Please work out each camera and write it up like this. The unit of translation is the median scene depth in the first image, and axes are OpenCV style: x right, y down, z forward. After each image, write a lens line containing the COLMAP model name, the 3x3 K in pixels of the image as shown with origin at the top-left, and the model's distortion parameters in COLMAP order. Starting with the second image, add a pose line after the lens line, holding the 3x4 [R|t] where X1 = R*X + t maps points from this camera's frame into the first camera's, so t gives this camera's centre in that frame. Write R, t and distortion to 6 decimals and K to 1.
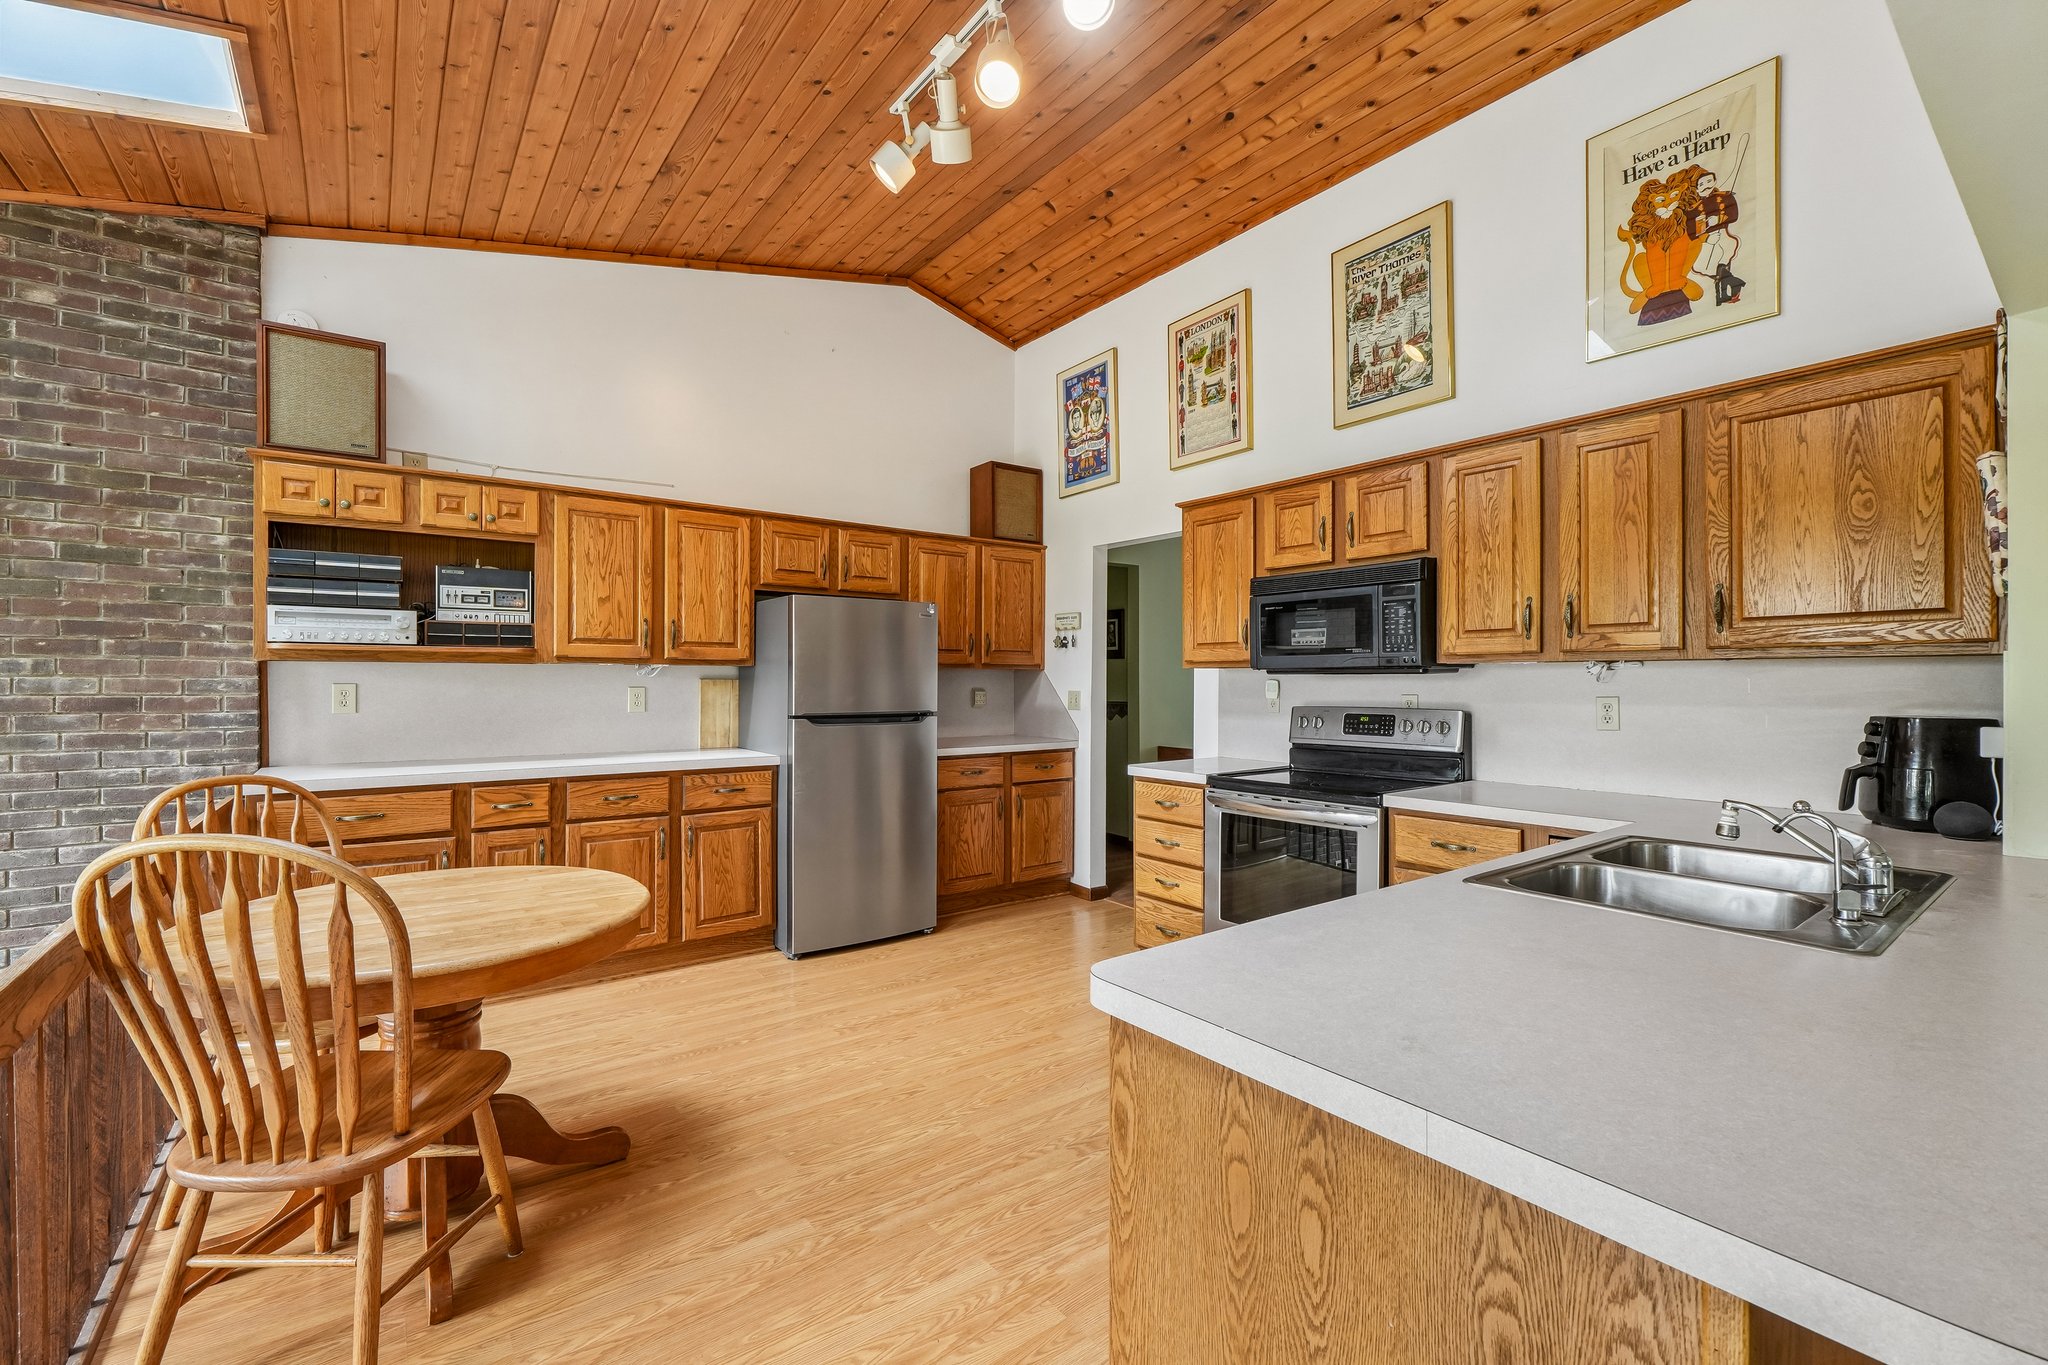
lens RADIAL K [[859.6, 0, 1028.2], [0, 859.6, 682.2], [0, 0, 1]] dist [-0.002520, 0.000470]
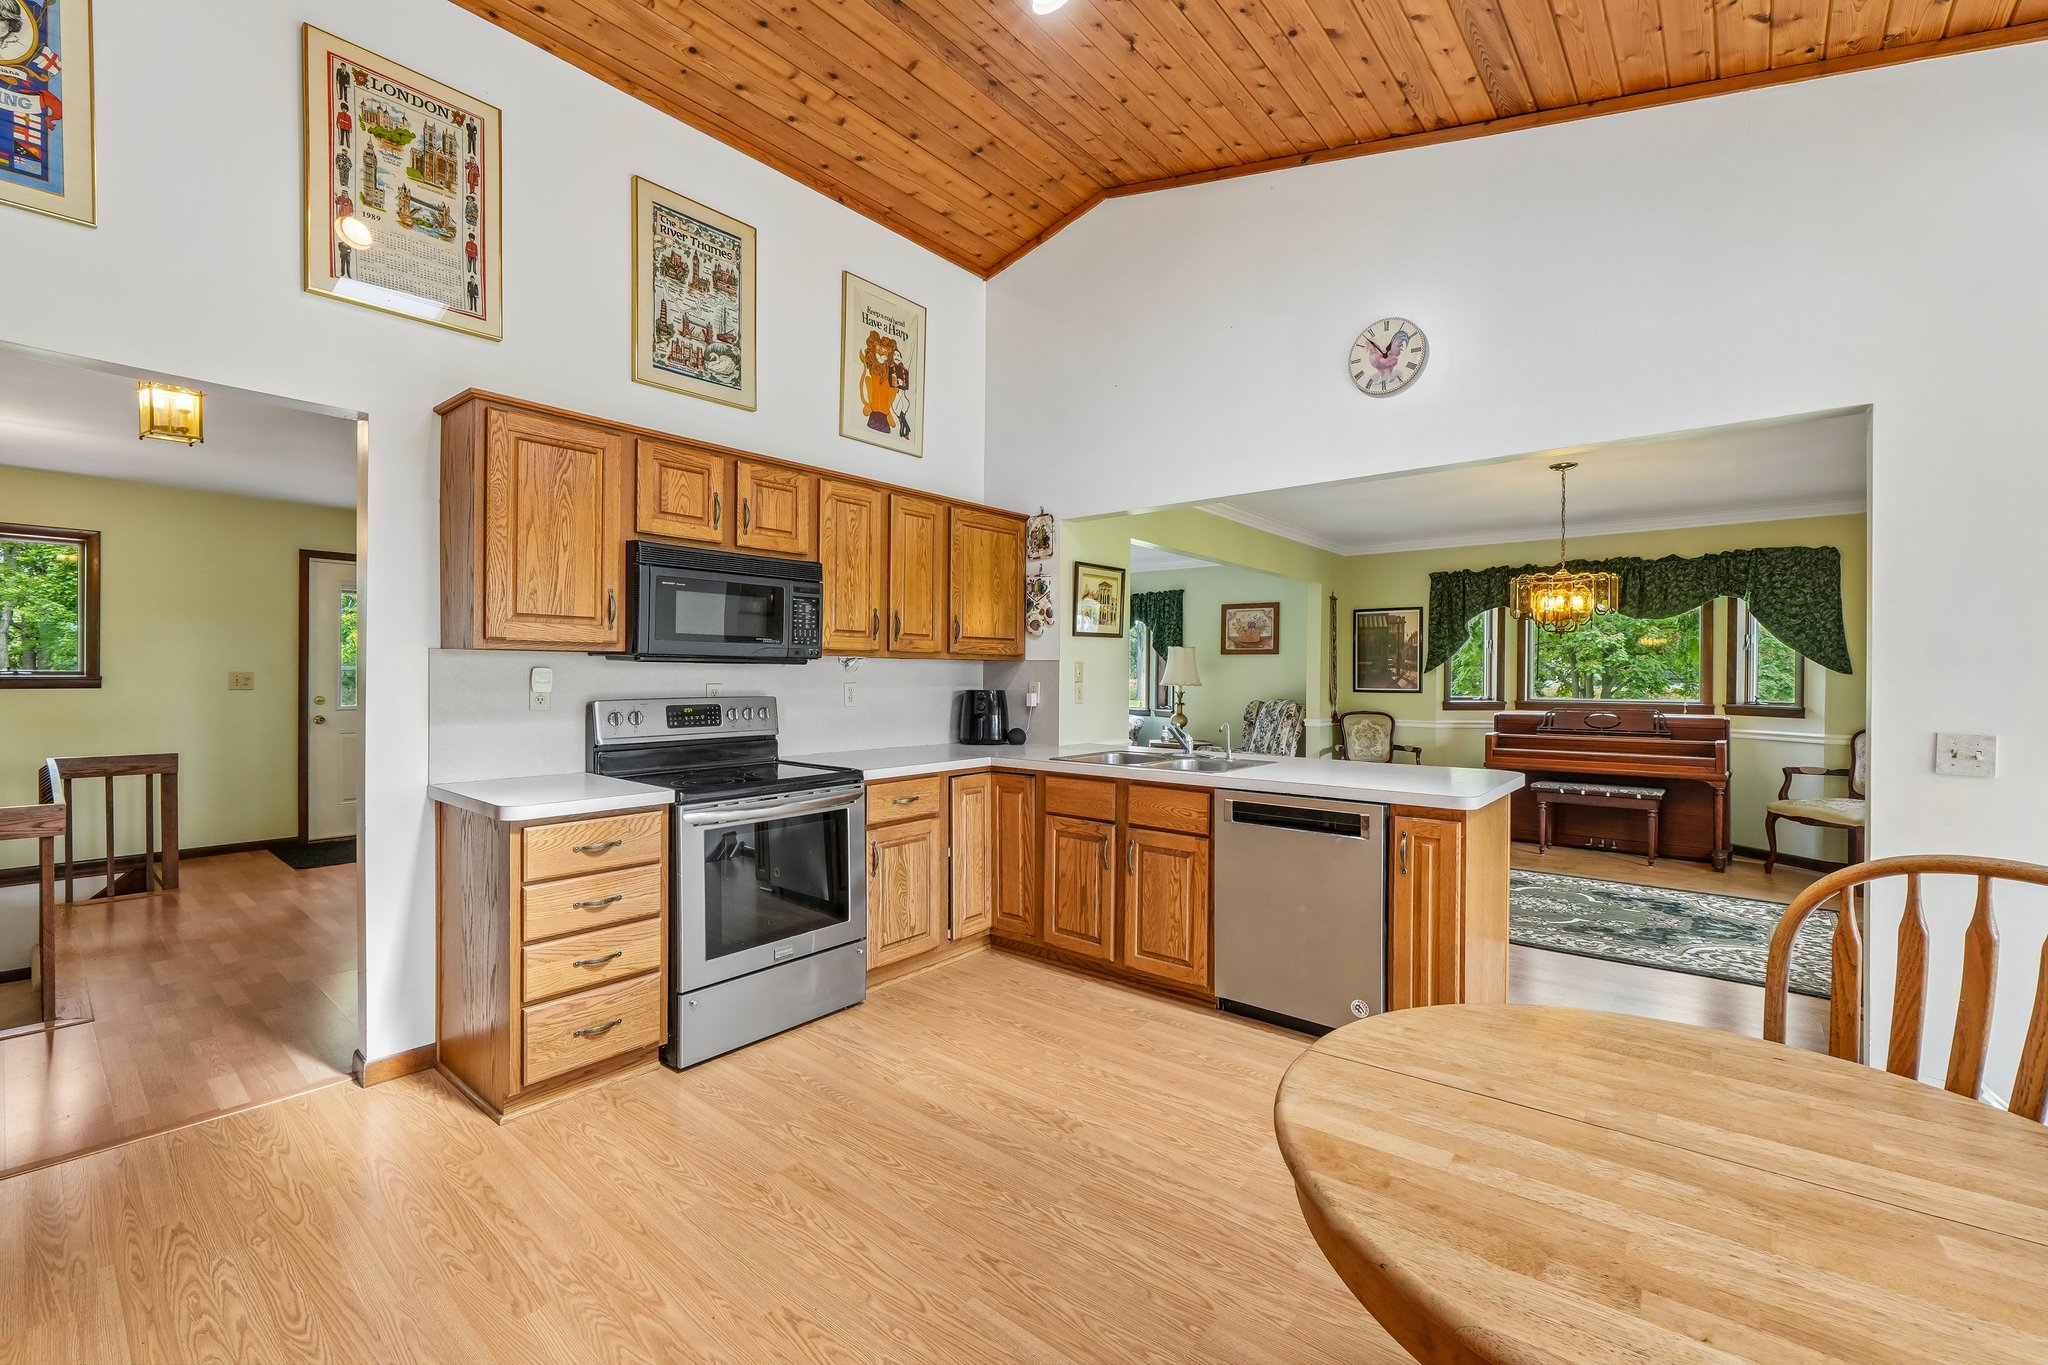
lens RADIAL K [[859.6, 0, 1028.1], [0, 859.6, 681.3], [0, 0, 1]] dist [-0.002520, 0.000470]
pose [[-0.224750, -0.012392, 0.974338, -0.626101], [-0.007260, 0.999913, 0.011042, -0.002297], [-0.974390, -0.004592, -0.224820, 0.865364]]
